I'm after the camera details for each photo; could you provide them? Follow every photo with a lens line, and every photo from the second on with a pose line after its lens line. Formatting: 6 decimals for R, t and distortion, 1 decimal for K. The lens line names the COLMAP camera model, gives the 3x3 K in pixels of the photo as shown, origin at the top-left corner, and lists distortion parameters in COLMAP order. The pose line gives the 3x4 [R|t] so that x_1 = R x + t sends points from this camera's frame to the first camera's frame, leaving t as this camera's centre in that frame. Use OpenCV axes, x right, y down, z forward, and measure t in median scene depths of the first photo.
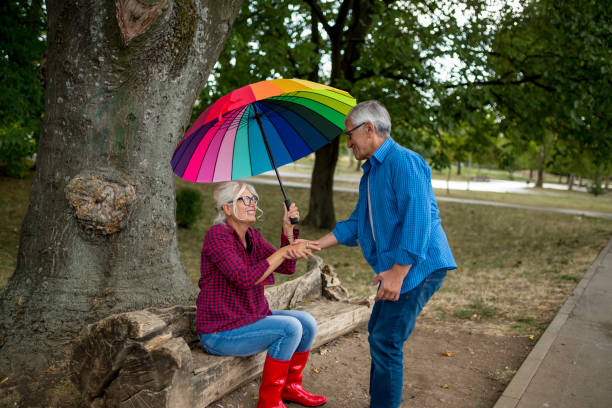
lens RADIAL K [[585.3, 0, 307.1], [0, 585.3, 204.8], [0, 0, 1]] dist [-0.065823, 0.101210]
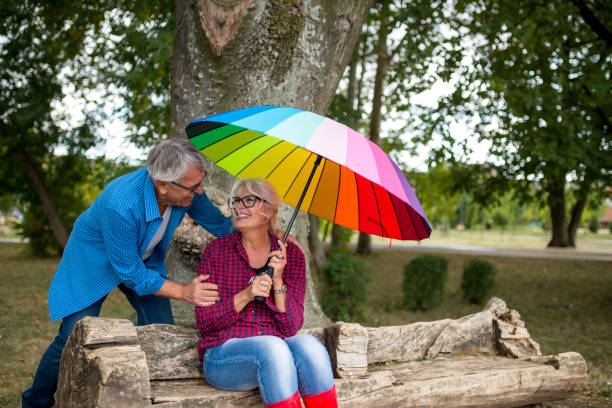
lens RADIAL K [[585.3, 0, 307.1], [0, 585.3, 204.8], [0, 0, 1]] dist [-0.065823, 0.101210]
pose [[0.837821, -0.089119, -0.538622, 0.286066], [0.004174, 0.987603, -0.156915, 0.109739], [0.545929, 0.129218, 0.827807, 0.314114]]
